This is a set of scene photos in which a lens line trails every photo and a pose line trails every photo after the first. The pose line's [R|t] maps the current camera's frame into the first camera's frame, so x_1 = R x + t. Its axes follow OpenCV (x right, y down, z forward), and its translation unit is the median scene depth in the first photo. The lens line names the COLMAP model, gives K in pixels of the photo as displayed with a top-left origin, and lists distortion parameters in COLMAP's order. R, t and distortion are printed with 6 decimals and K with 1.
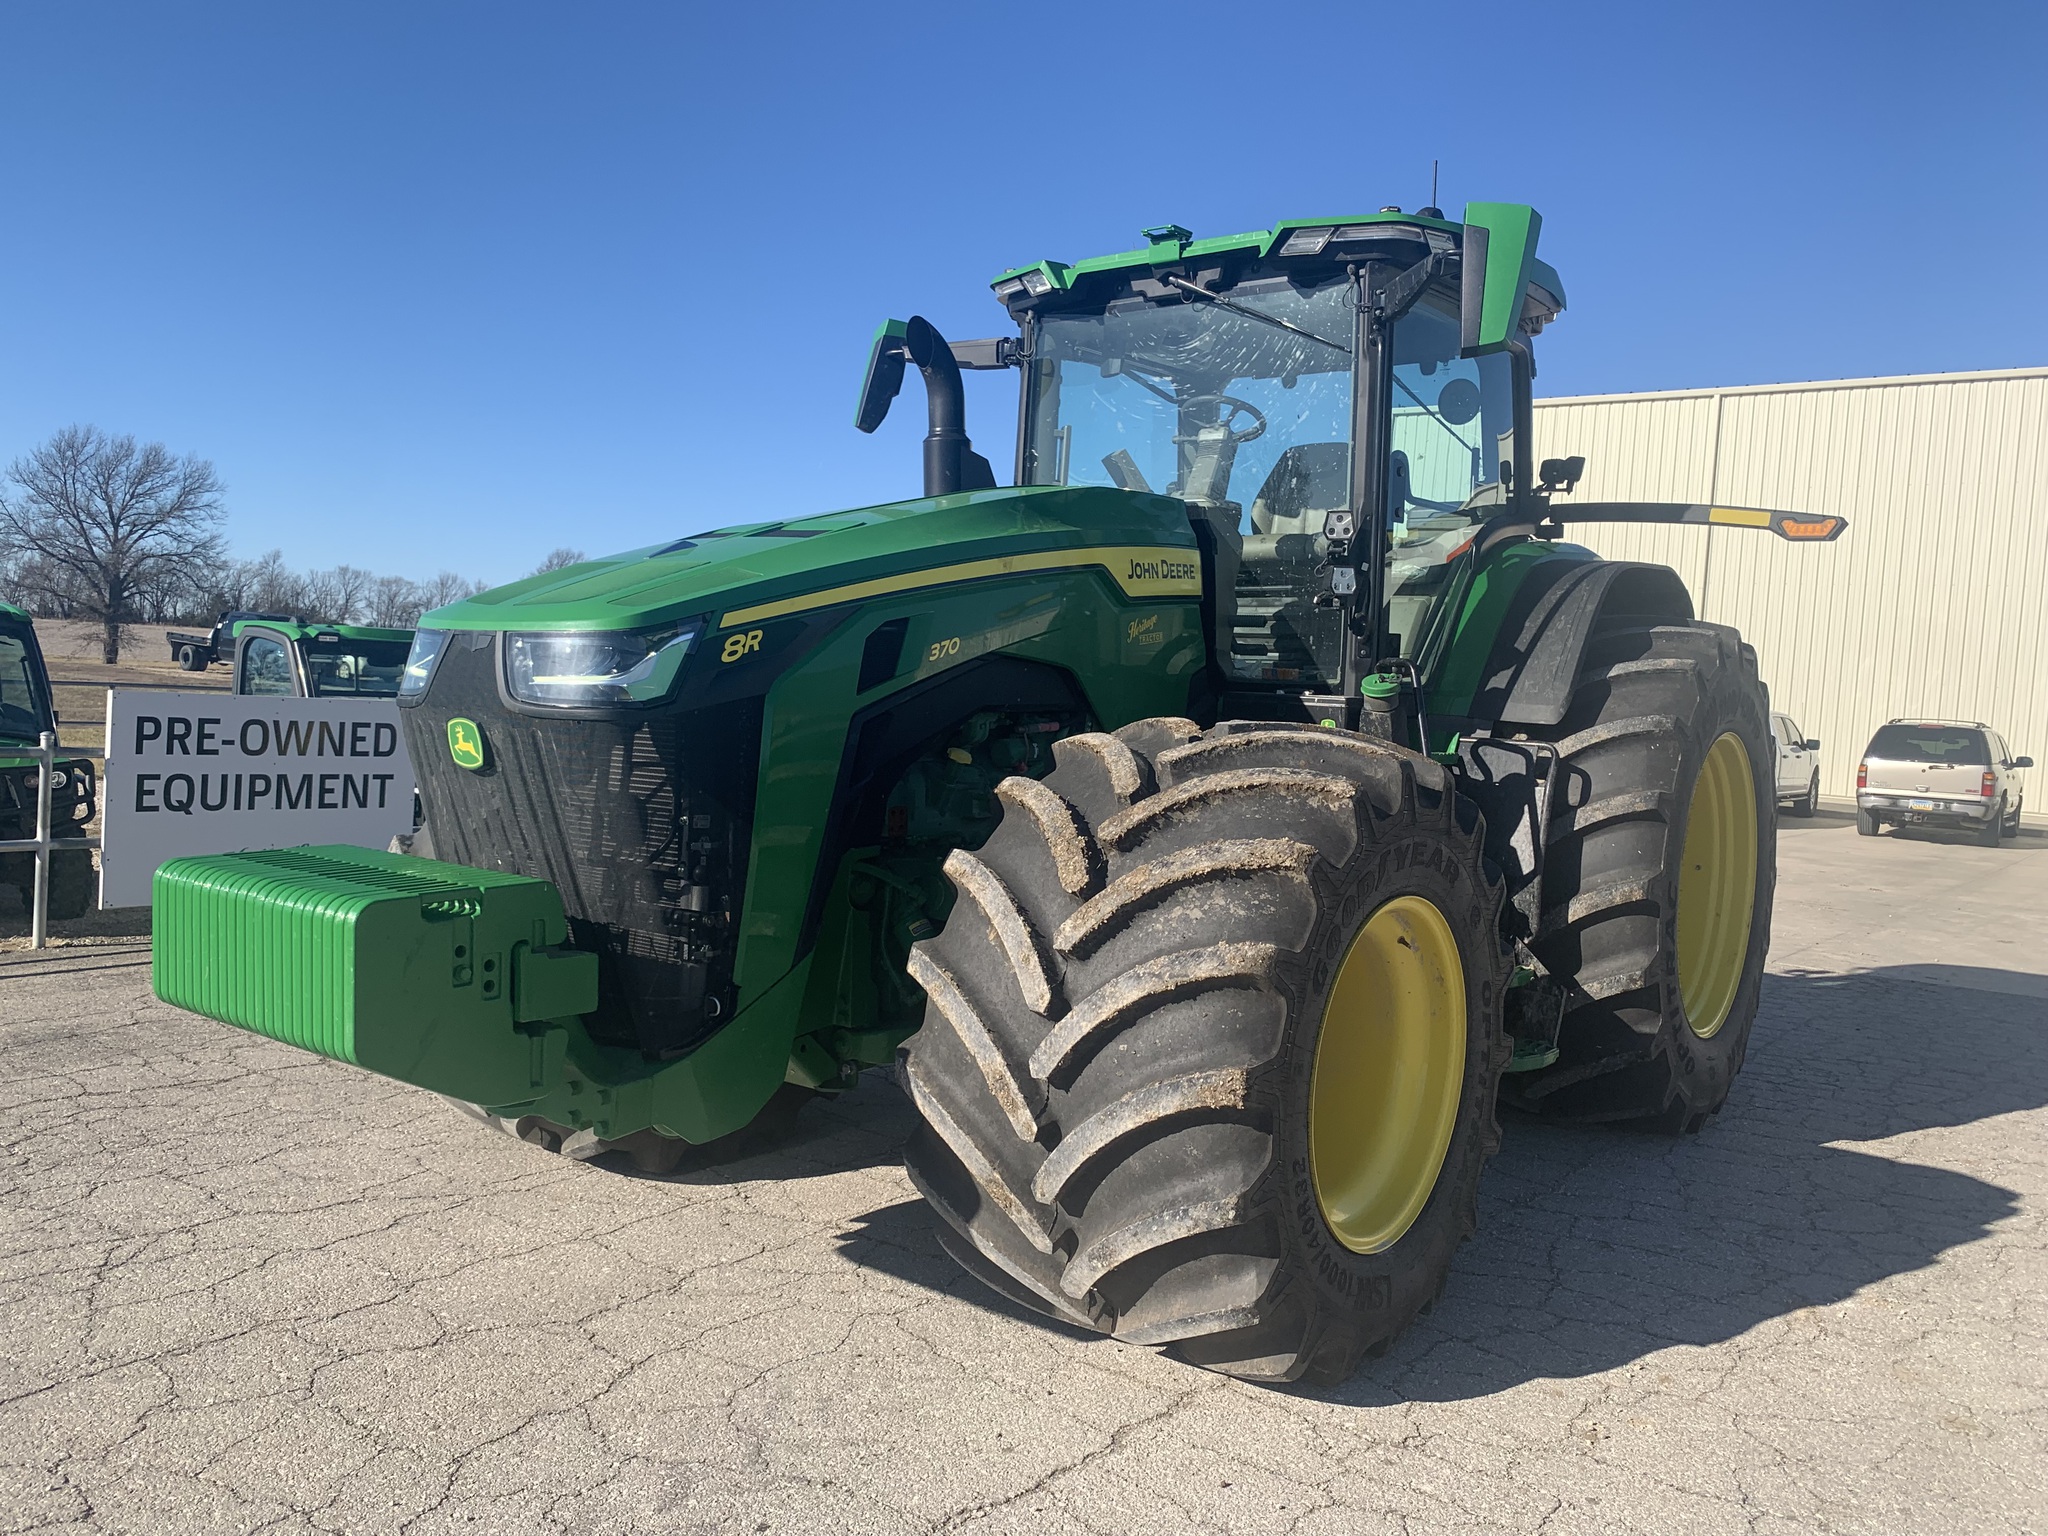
lens RADIAL K [[1560.3, 0, 1027.3], [0, 1560.3, 768.5], [0, 0, 1]] dist [0.030732, -0.039017]
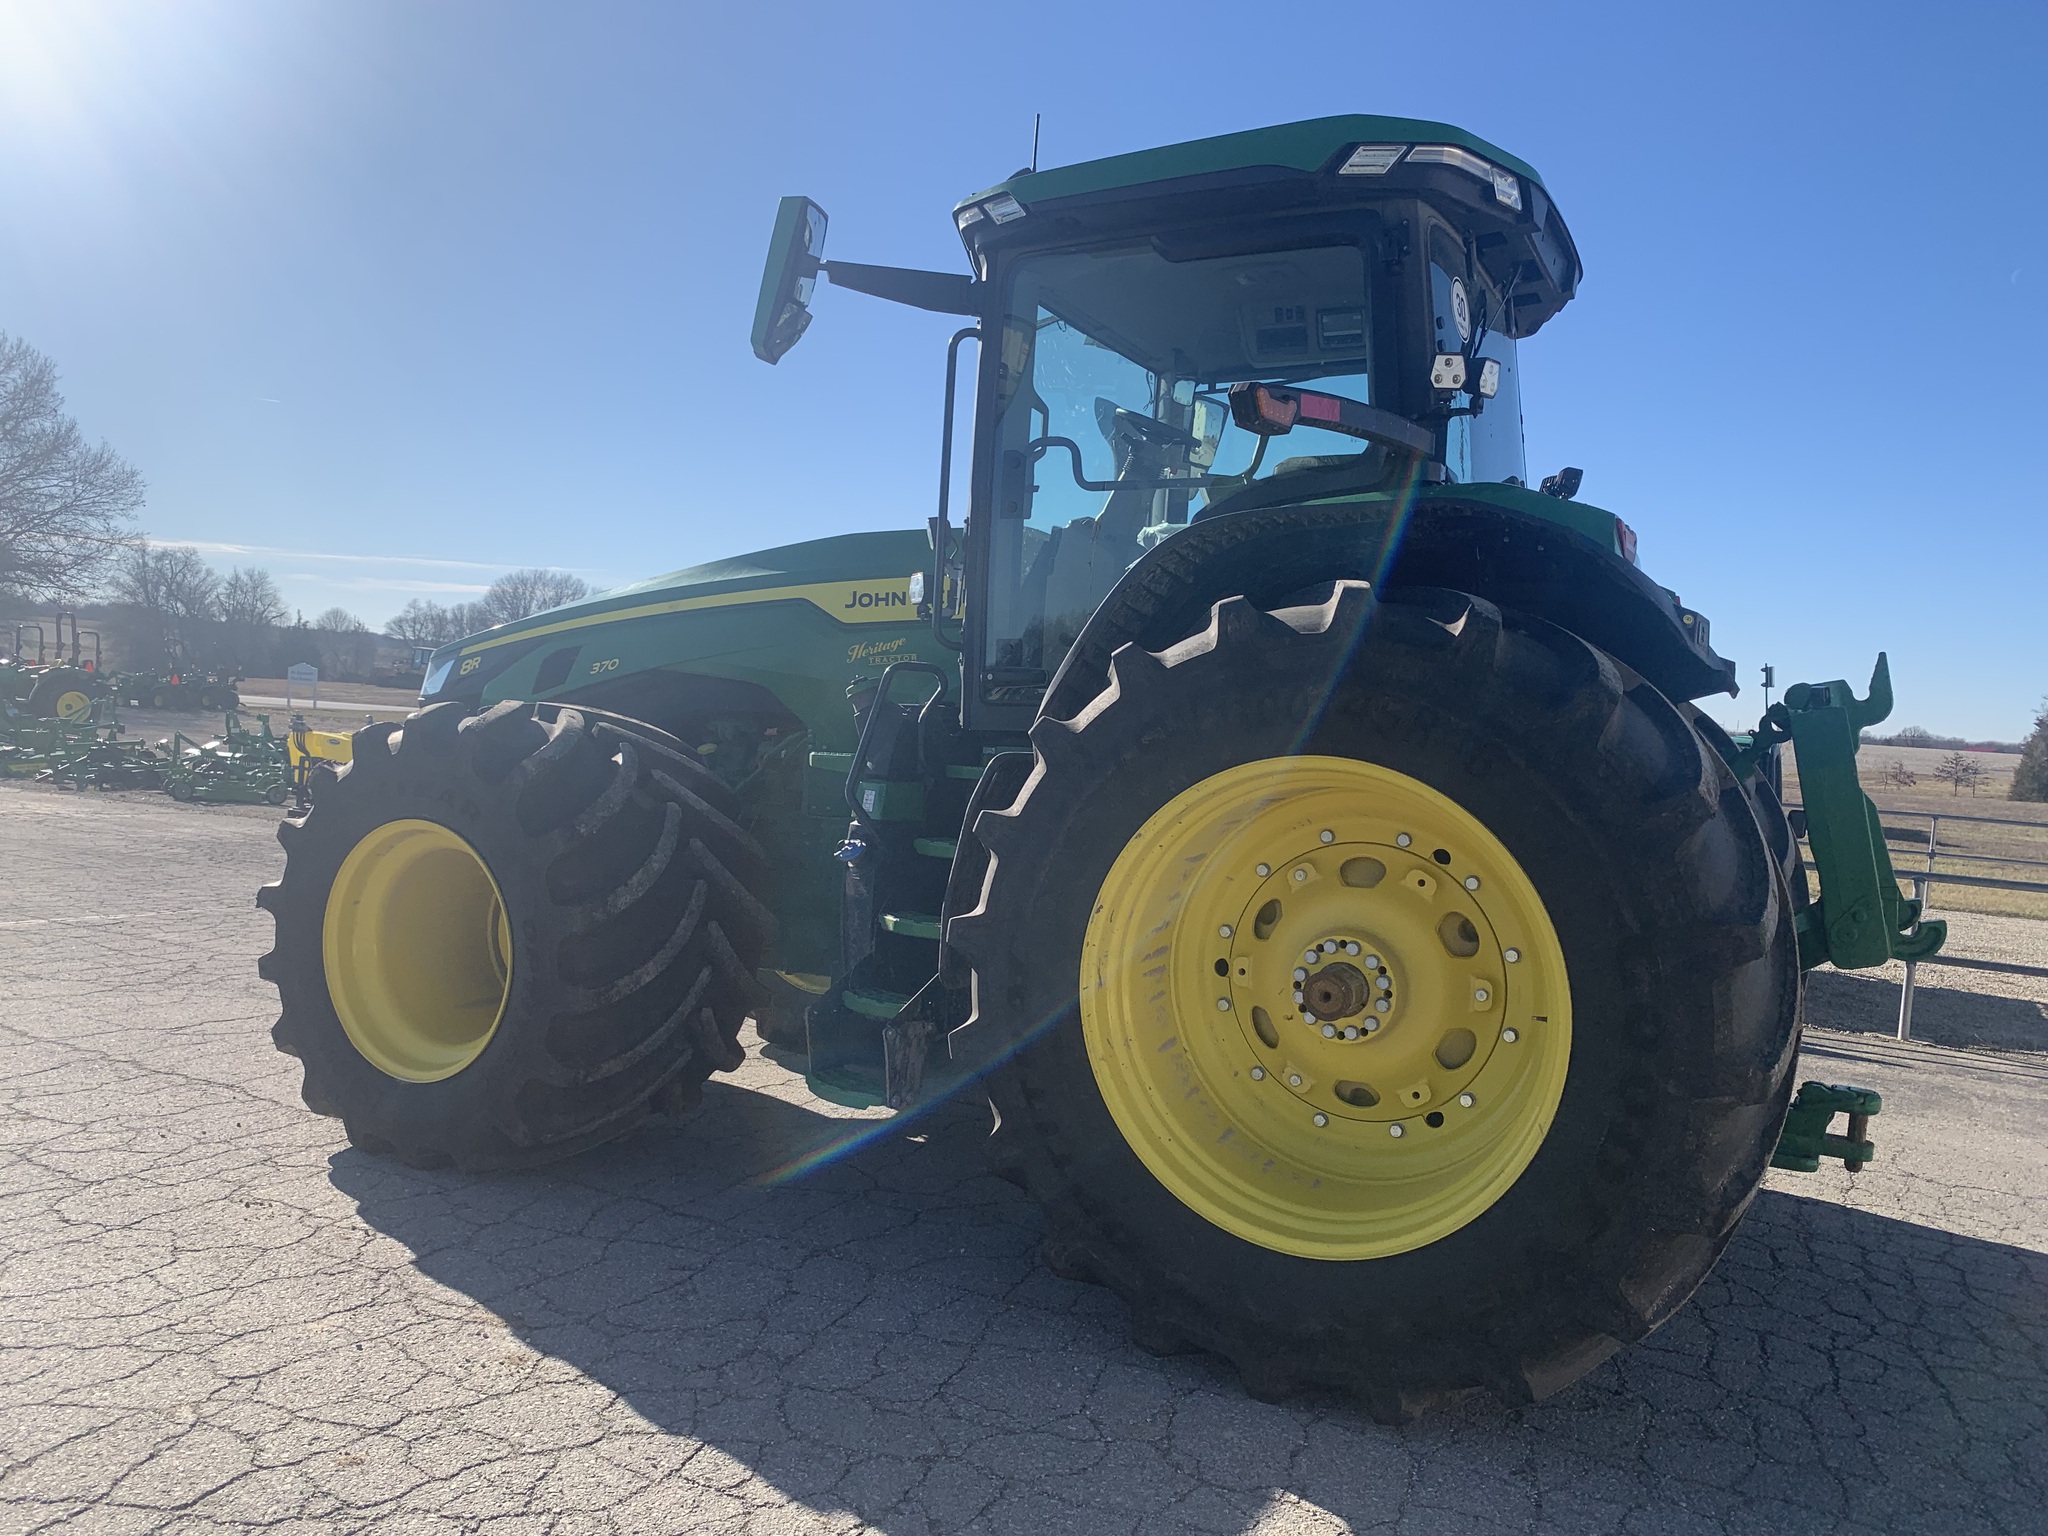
lens RADIAL K [[1560.3, 0, 1031.7], [0, 1560.3, 779.0], [0, 0, 1]] dist [0.030732, -0.039017]
pose [[0.180249, 0.002444, -0.983618, 1.052994], [-0.107001, 0.994111, -0.017138, 0.008910], [0.977784, 0.108337, 0.179449, 0.800969]]
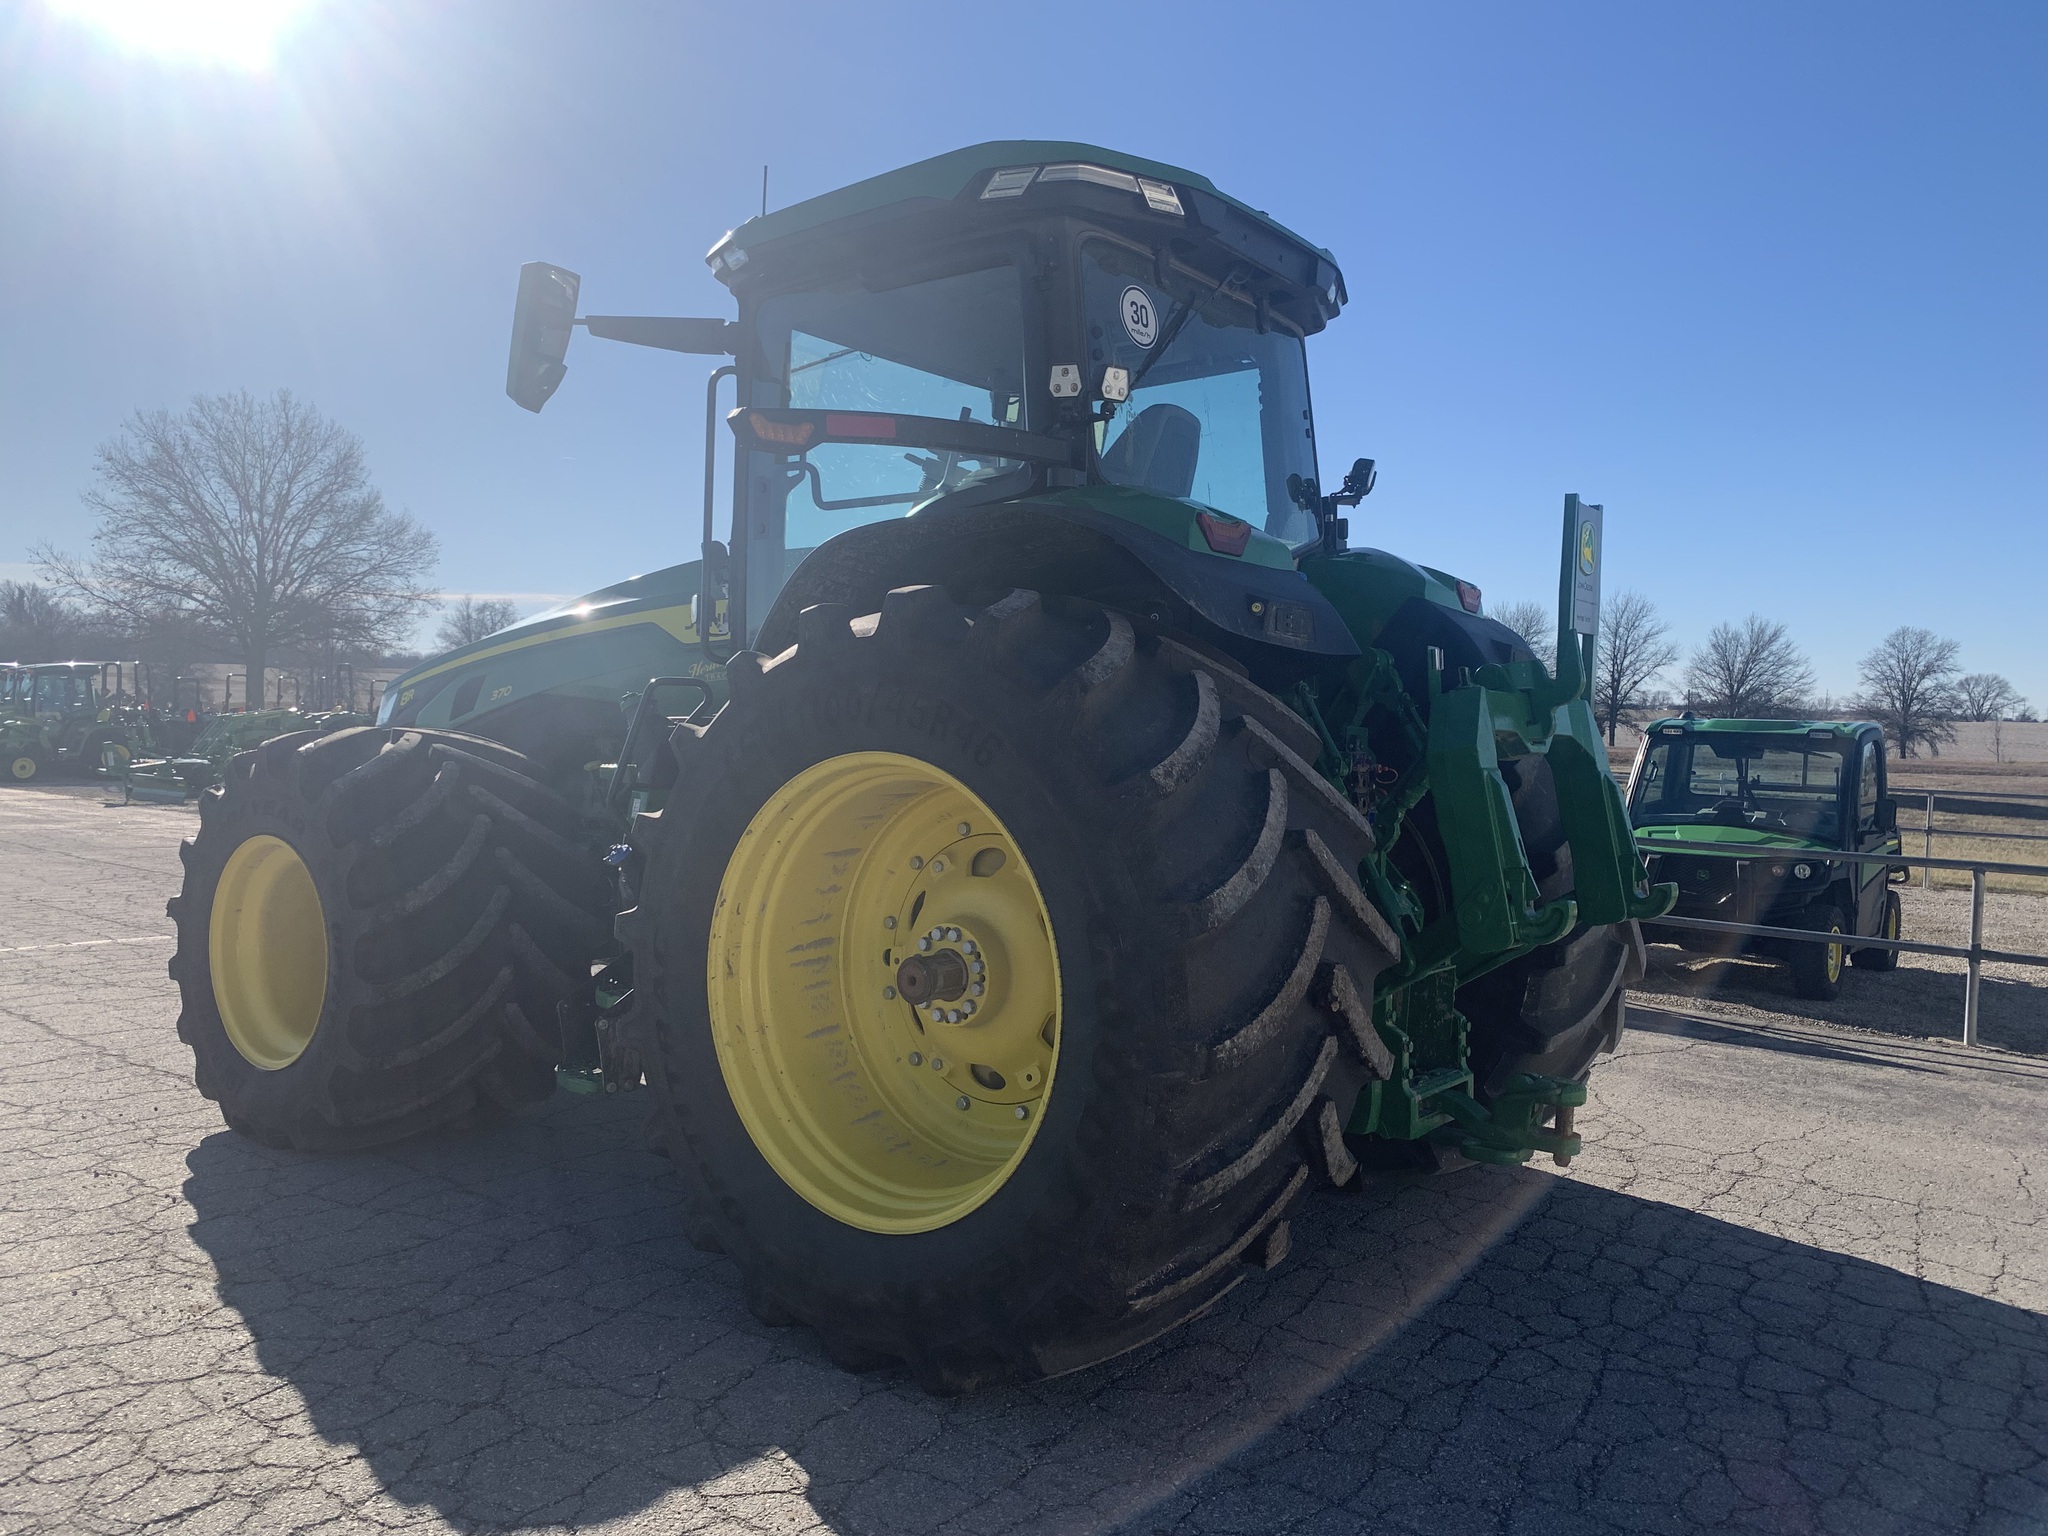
lens RADIAL K [[1560.3, 0, 1028.0], [0, 1560.3, 740.7], [0, 0, 1]] dist [0.030732, -0.039017]
pose [[0.004123, -0.034758, -0.999387, 1.118497], [-0.081645, 0.996047, -0.034978, -0.010098], [0.996653, 0.081740, 0.001269, 1.089438]]
